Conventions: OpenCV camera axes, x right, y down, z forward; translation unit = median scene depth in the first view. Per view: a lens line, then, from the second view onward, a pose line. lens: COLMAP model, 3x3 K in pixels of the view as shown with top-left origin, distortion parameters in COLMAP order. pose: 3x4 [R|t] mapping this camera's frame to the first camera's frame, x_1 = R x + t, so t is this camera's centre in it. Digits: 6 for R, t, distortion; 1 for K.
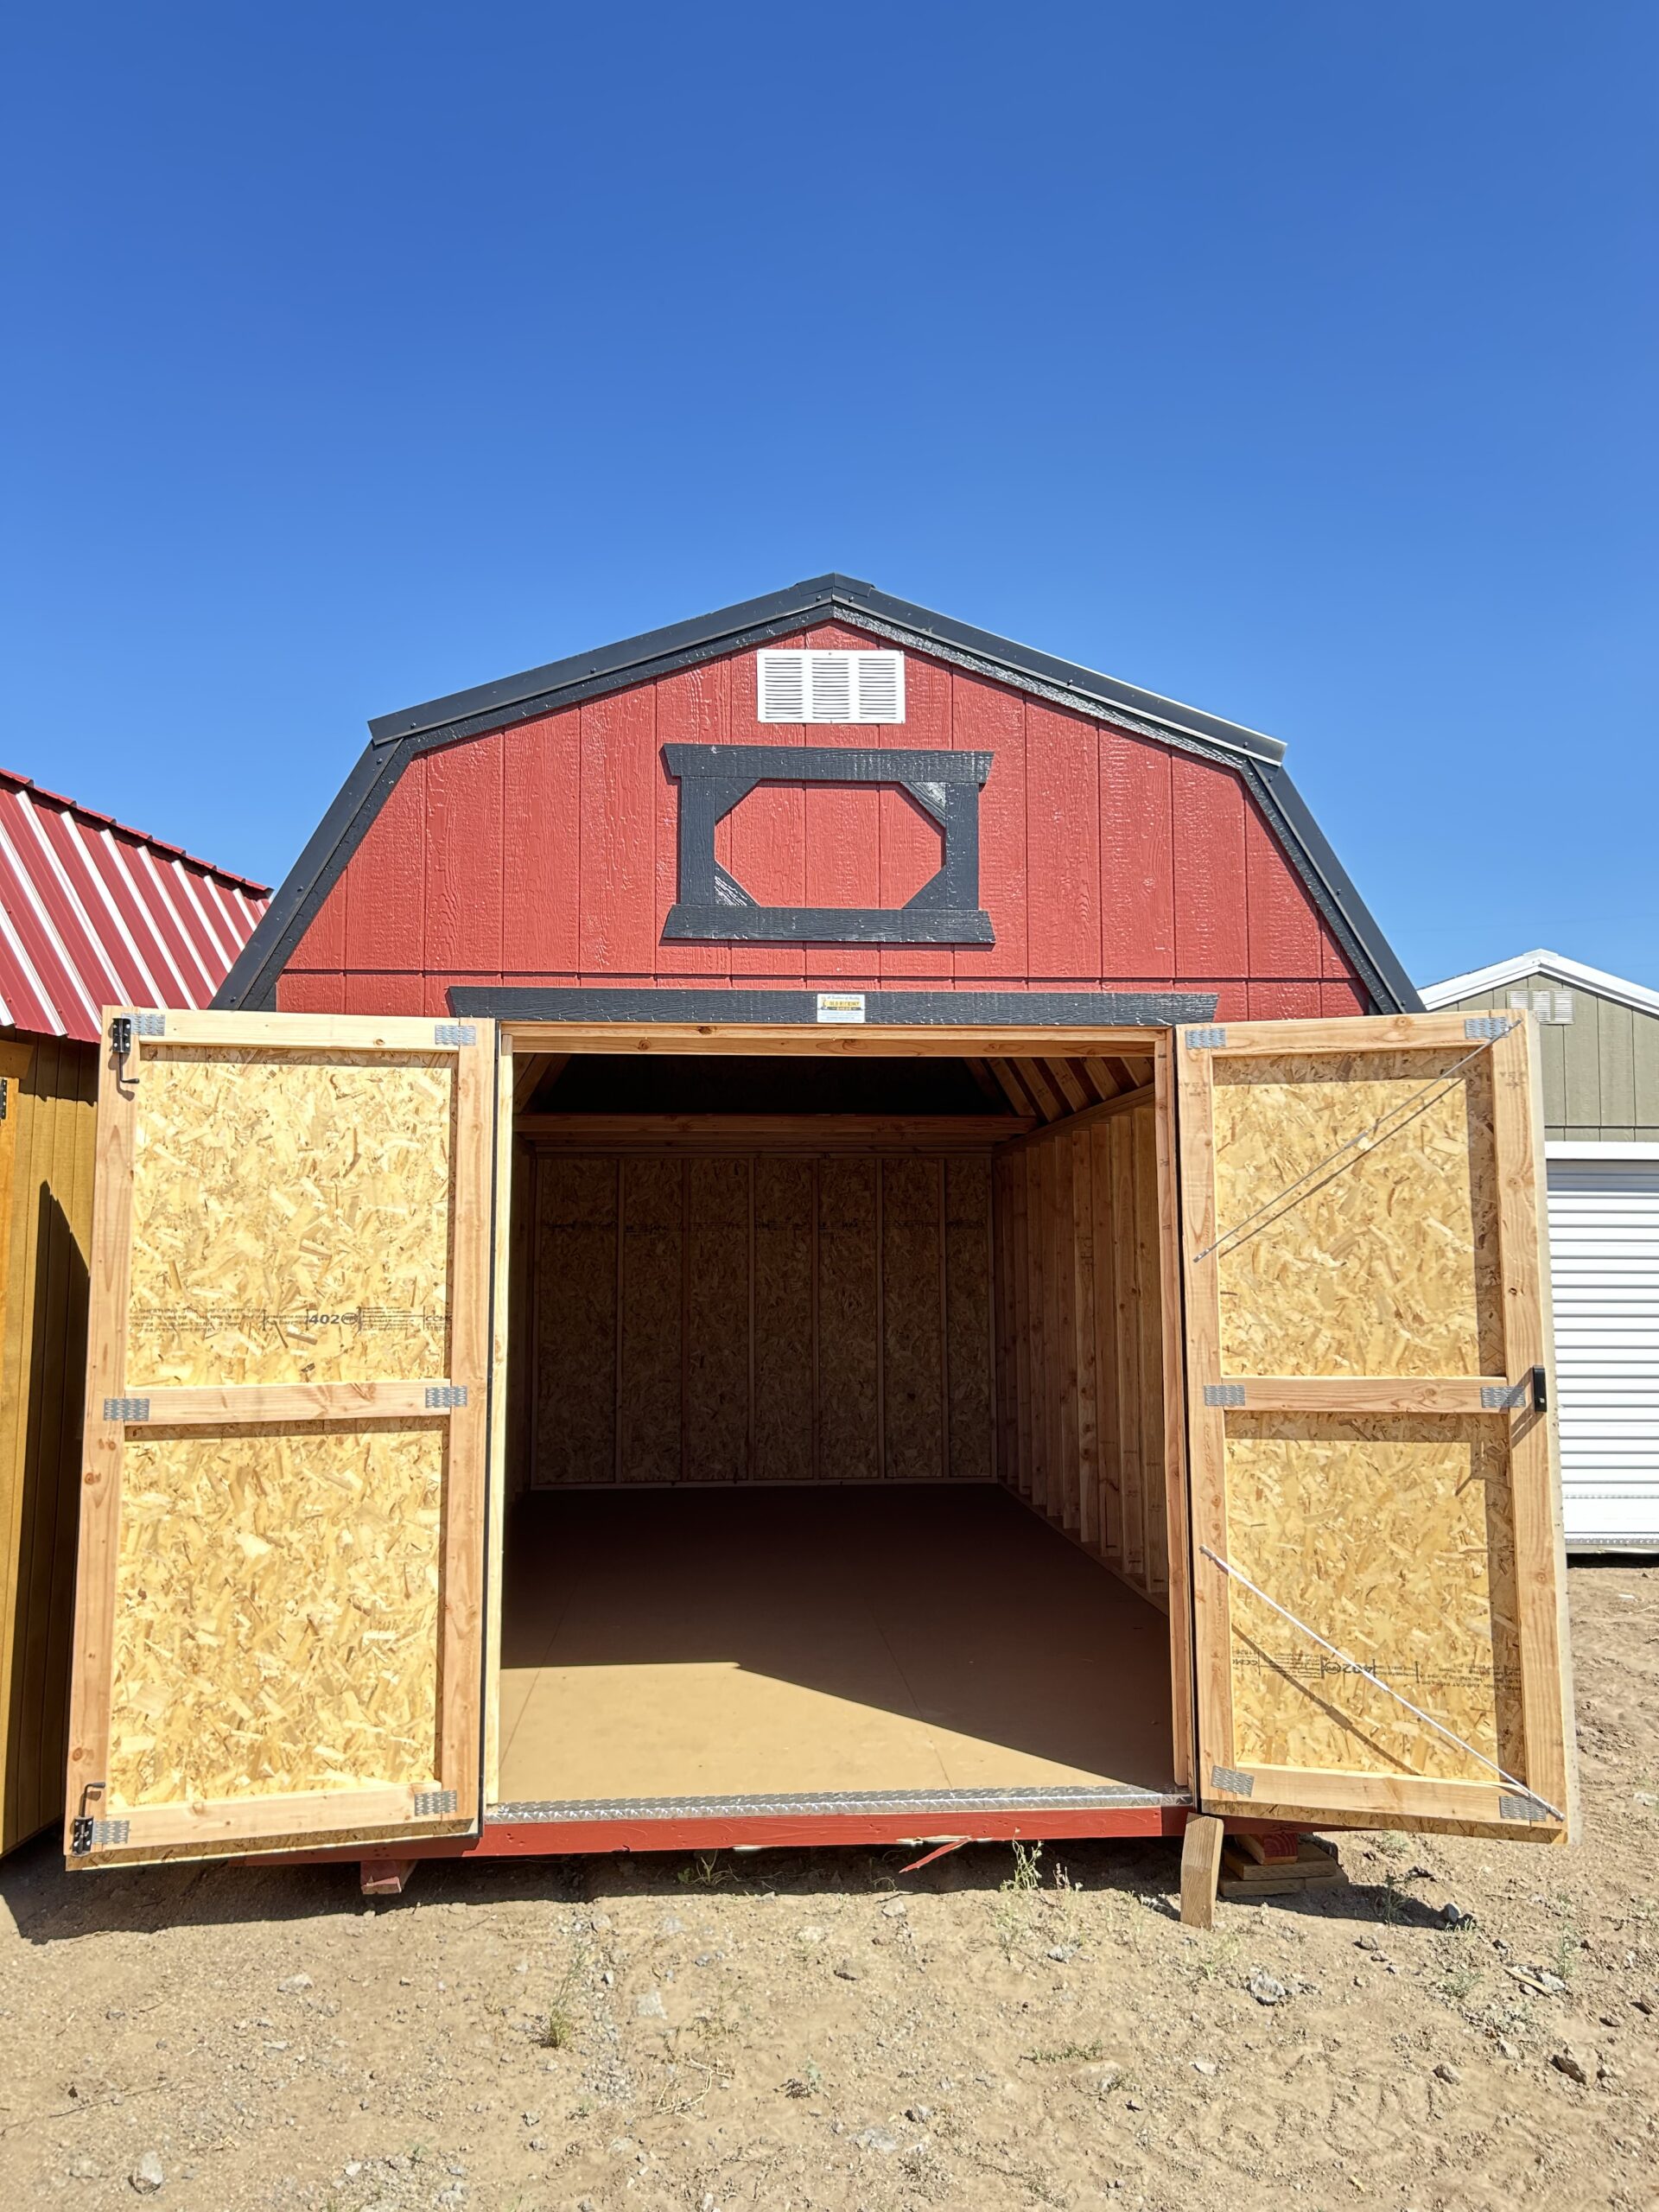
lens RADIAL K [[1599.3, 0, 829.5], [0, 1599.3, 1106.0], [0, 0, 1]] dist [0.112440, -0.187442]
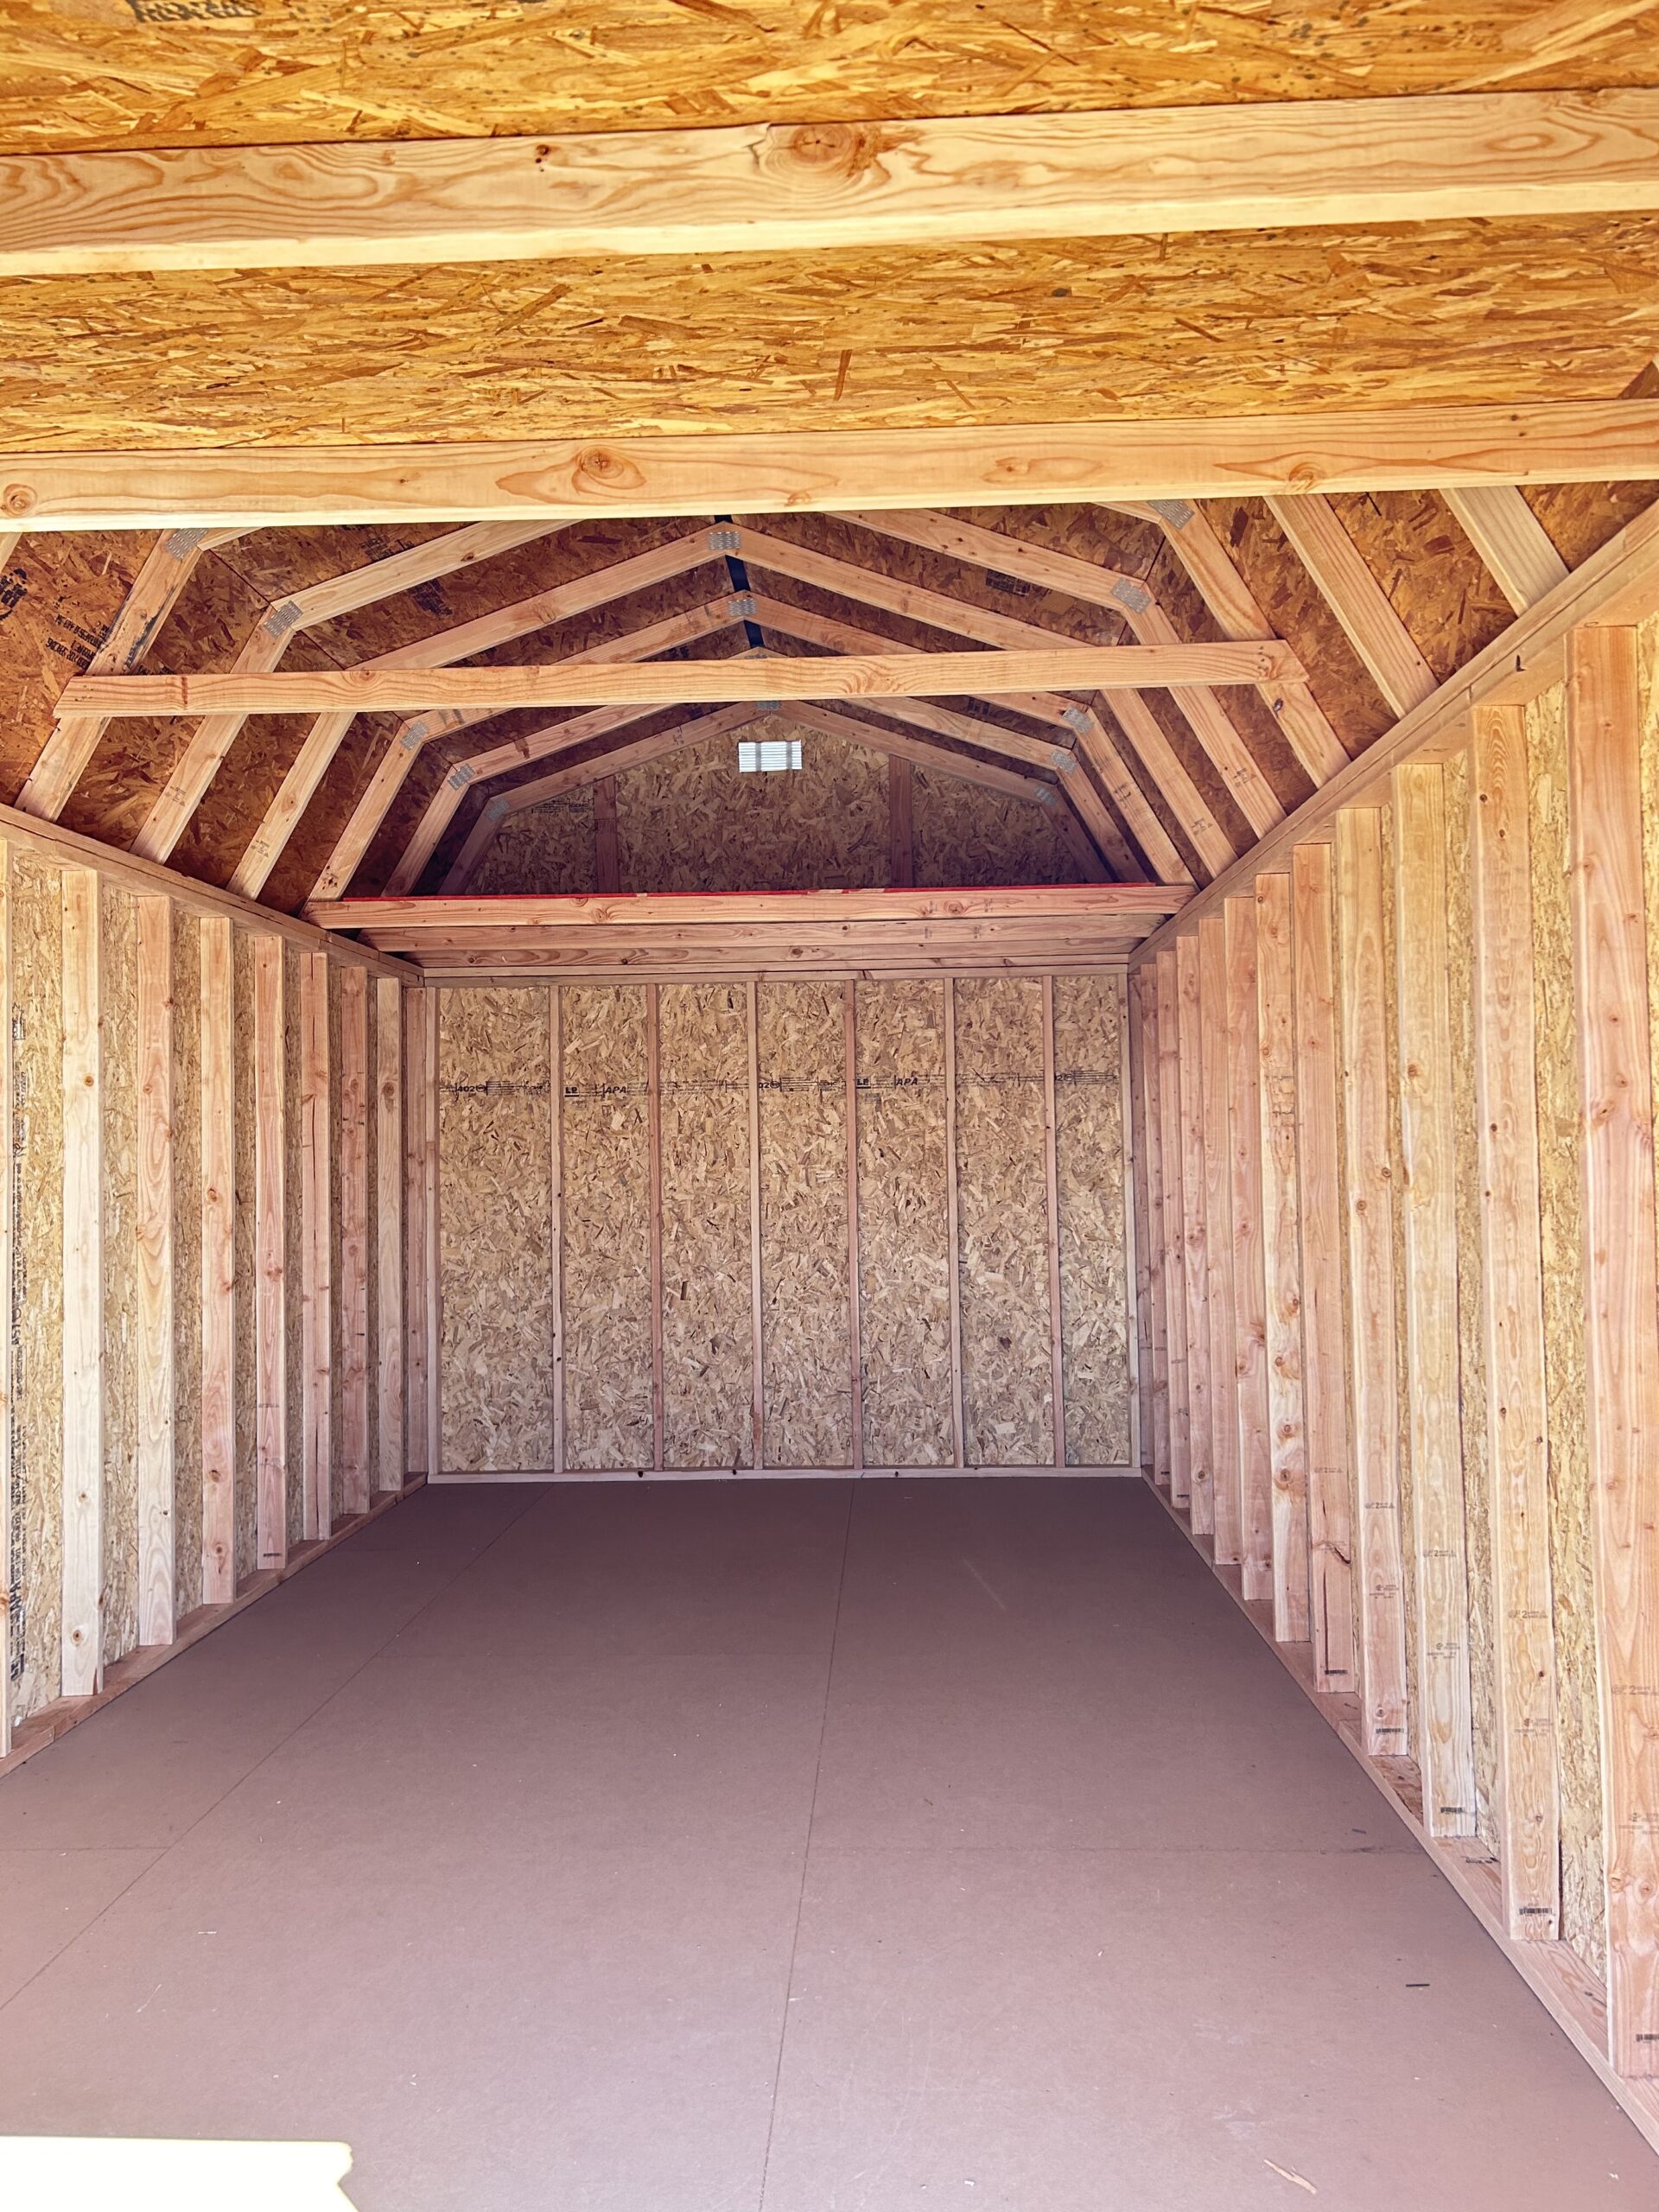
lens RADIAL K [[1599.3, 0, 829.5], [0, 1599.3, 1106.0], [0, 0, 1]] dist [0.112440, -0.187442]
pose [[0.993474, -0.015437, -0.113013, 0.056080], [0.022773, 0.997696, 0.063910, 0.042785], [0.111766, -0.066066, 0.991536, 0.358060]]
